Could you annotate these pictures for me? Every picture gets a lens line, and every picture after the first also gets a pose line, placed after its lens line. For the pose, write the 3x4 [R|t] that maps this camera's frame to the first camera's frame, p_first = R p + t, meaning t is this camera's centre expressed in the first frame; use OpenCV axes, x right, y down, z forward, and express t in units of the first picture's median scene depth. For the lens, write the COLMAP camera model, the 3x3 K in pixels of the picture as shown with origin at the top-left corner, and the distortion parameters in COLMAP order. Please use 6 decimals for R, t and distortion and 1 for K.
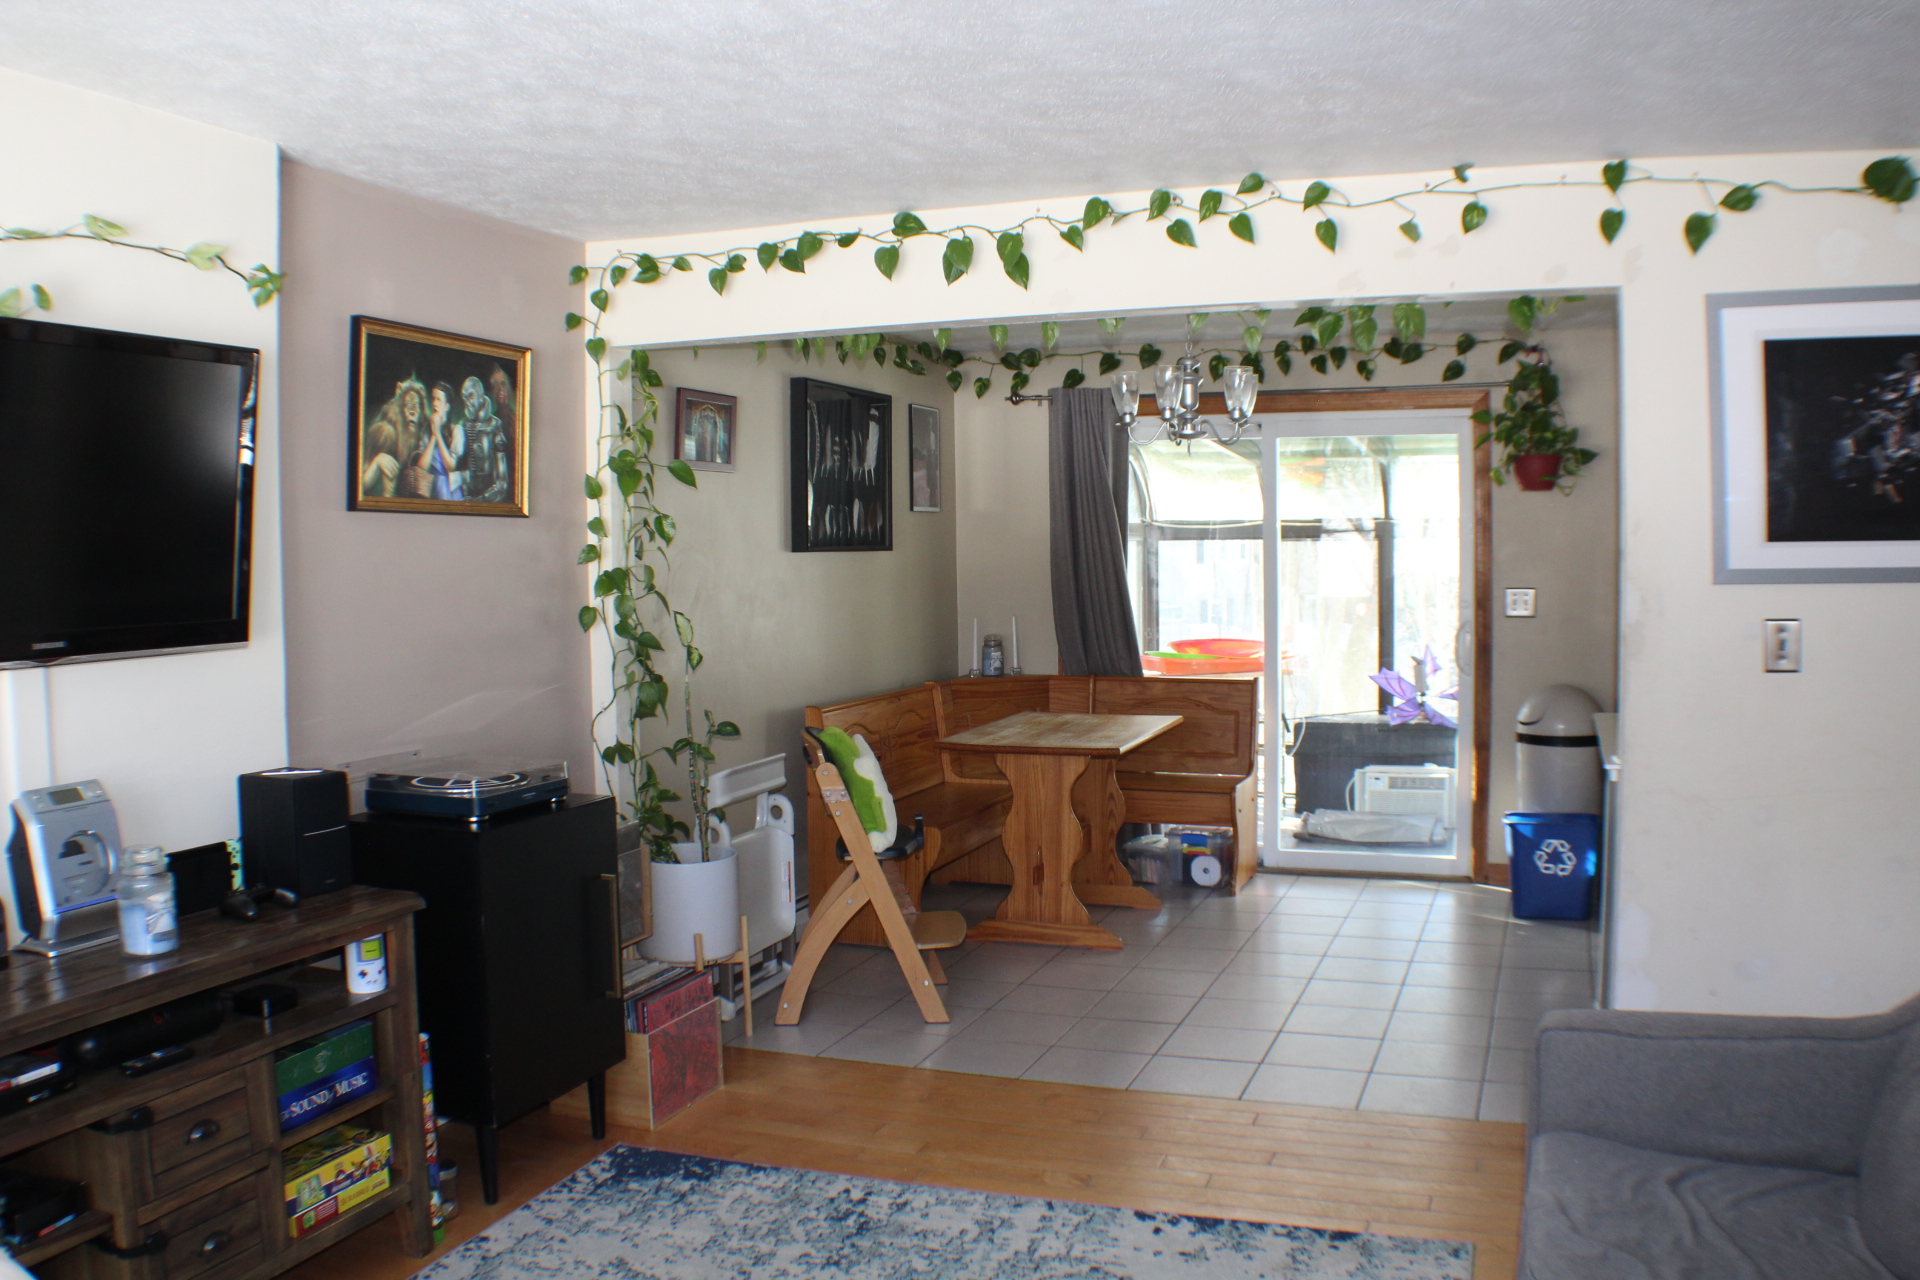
lens RADIAL K [[1571.5, 0, 972.0], [0, 1571.5, 645.2], [0, 0, 1]] dist [-0.192265, 0.069442]
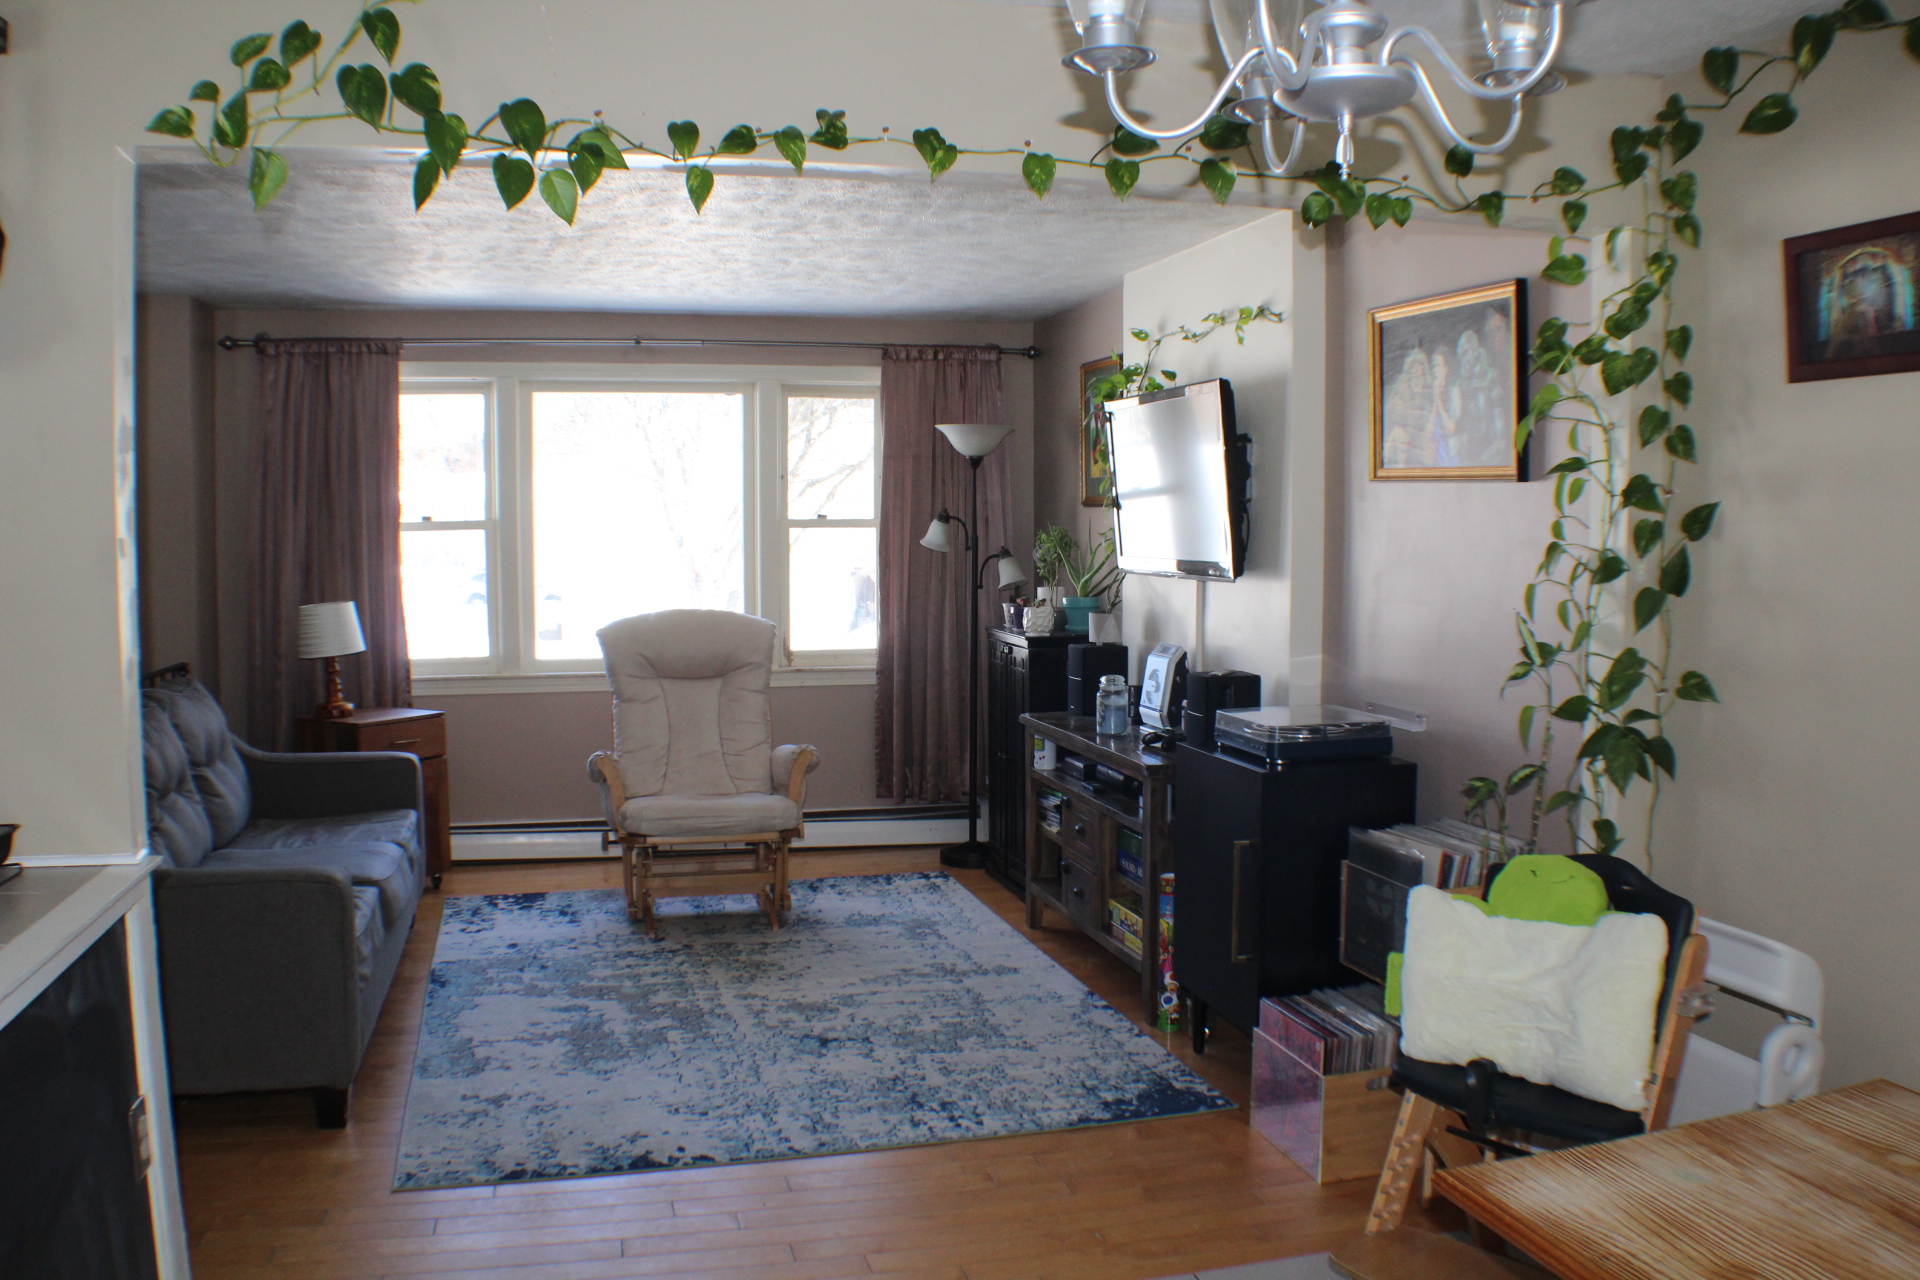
lens RADIAL K [[1571.5, 0, 972.0], [0, 1571.5, 645.2], [0, 0, 1]] dist [-0.192265, 0.069442]
pose [[-0.812286, 0.062467, -0.579905, 0.545306], [-0.022600, 0.990131, 0.138312, -0.128941], [0.582822, 0.125455, -0.802857, 1.882197]]
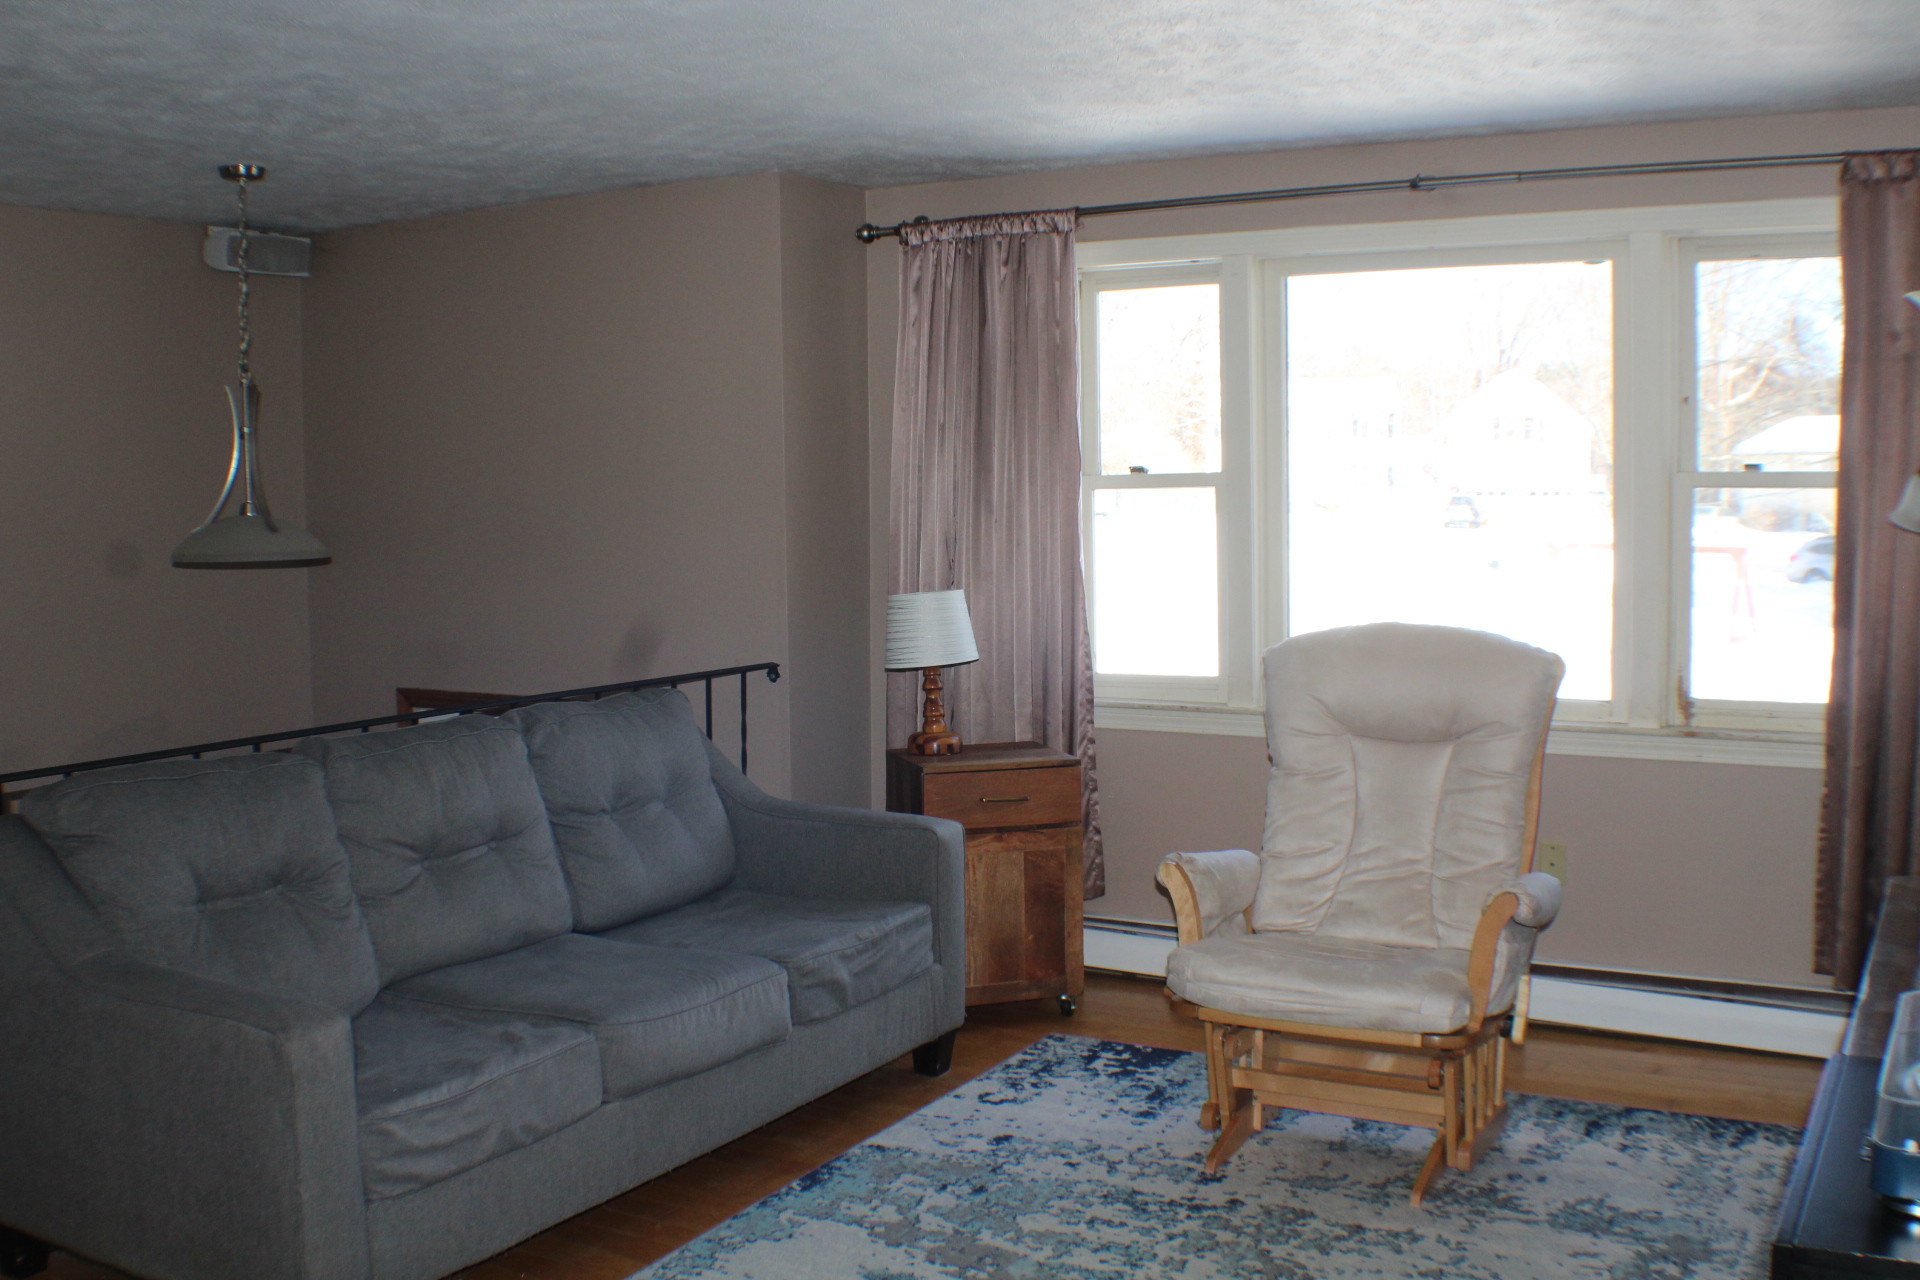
lens RADIAL K [[1890.9, 0, 975.6], [0, 1890.9, 637.0], [0, 0, 1]] dist [-0.192508, 0.104832]
pose [[-0.987599, 0.014053, 0.156367, -0.141076], [0.035984, 0.989733, 0.138322, -0.091945], [-0.152817, 0.142233, -0.977966, 1.537638]]
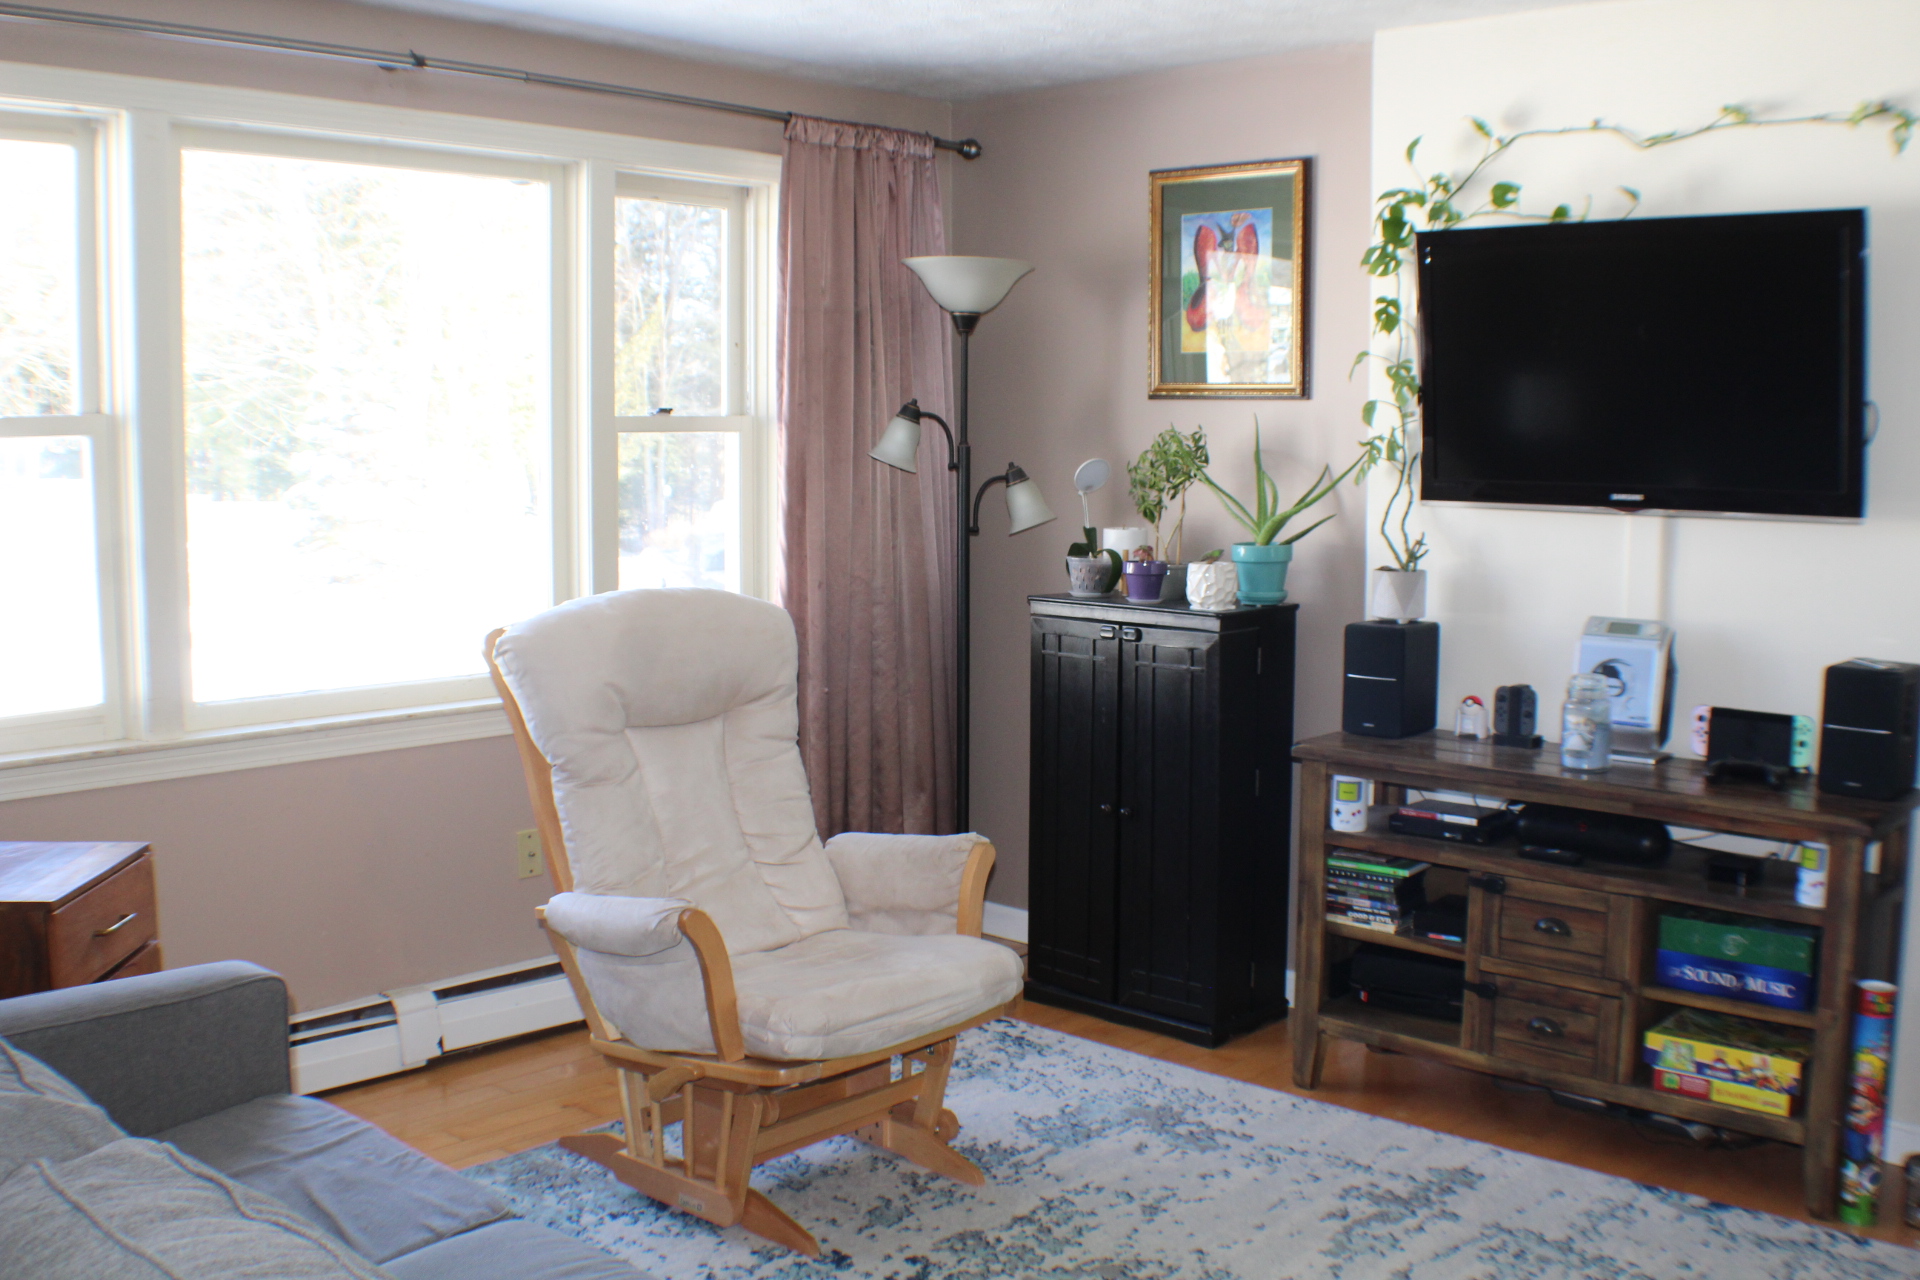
lens RADIAL K [[1890.9, 0, 975.6], [0, 1890.9, 637.0], [0, 0, 1]] dist [-0.192508, 0.104832]
pose [[-0.372458, 0.116189, -0.920747, 0.713606], [-0.055987, 0.987512, 0.147262, -0.059600], [0.926359, 0.106398, -0.361302, 0.821881]]
